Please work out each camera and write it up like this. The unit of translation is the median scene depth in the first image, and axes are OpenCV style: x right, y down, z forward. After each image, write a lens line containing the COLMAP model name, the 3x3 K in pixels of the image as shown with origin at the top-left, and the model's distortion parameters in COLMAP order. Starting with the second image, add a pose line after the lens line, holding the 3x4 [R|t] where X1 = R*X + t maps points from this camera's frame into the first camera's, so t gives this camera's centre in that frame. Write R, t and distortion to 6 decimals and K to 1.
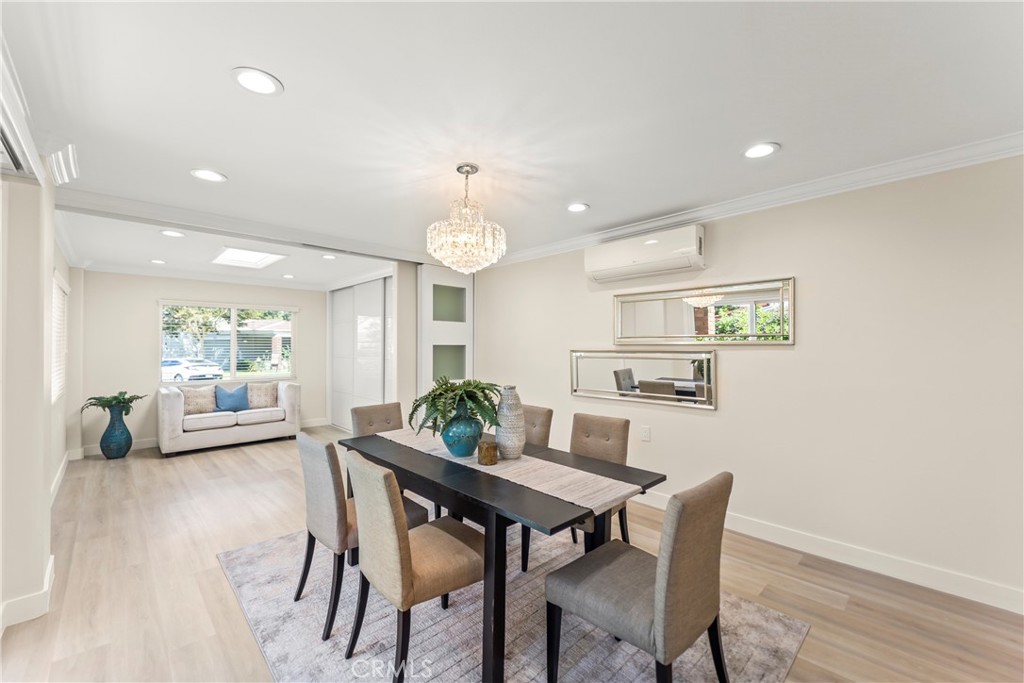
lens RADIAL K [[420.9, 0, 527.4], [0, 420.9, 343.8], [0, 0, 1]] dist [0.017400, -0.003568]
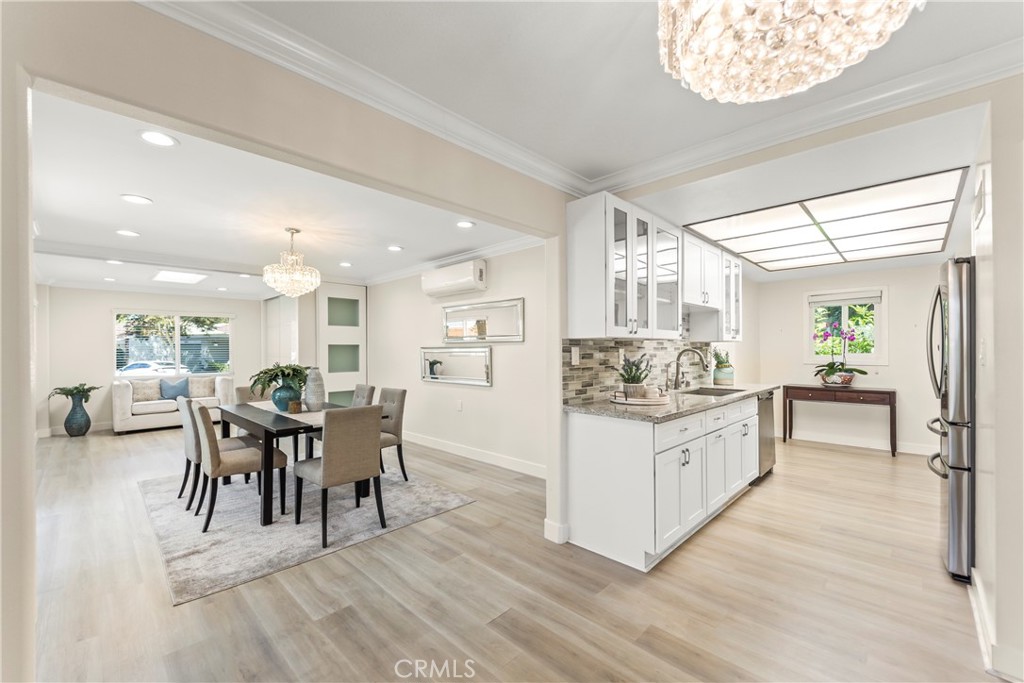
lens RADIAL K [[420.9, 0, 521.2], [0, 420.9, 348.3], [0, 0, 1]] dist [0.017400, -0.003568]
pose [[0.999740, -0.007216, 0.021642, 0.328923], [0.007078, 0.999954, 0.006441, 0.009604], [-0.021687, -0.006286, 0.999745, -0.296091]]
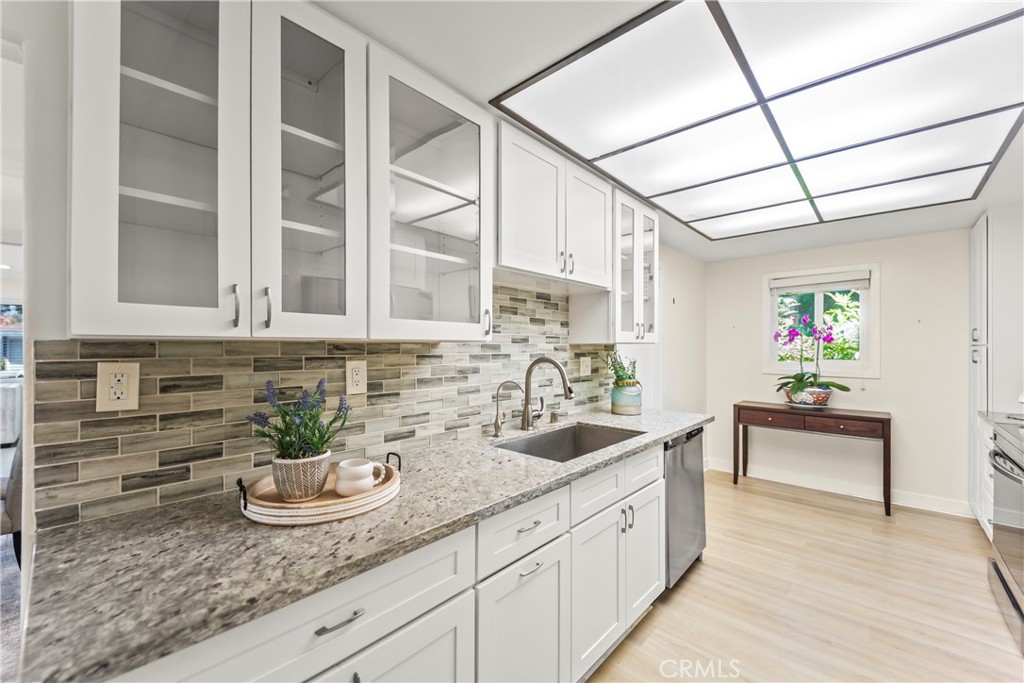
lens RADIAL K [[420.9, 0, 518.7], [0, 420.9, 343.7], [0, 0, 1]] dist [0.017400, -0.003568]
pose [[0.998410, -0.000025, 0.056370, 0.603889], [-0.000320, 0.999981, 0.006121, 0.001315], [-0.056369, -0.006129, 0.998391, 0.047310]]
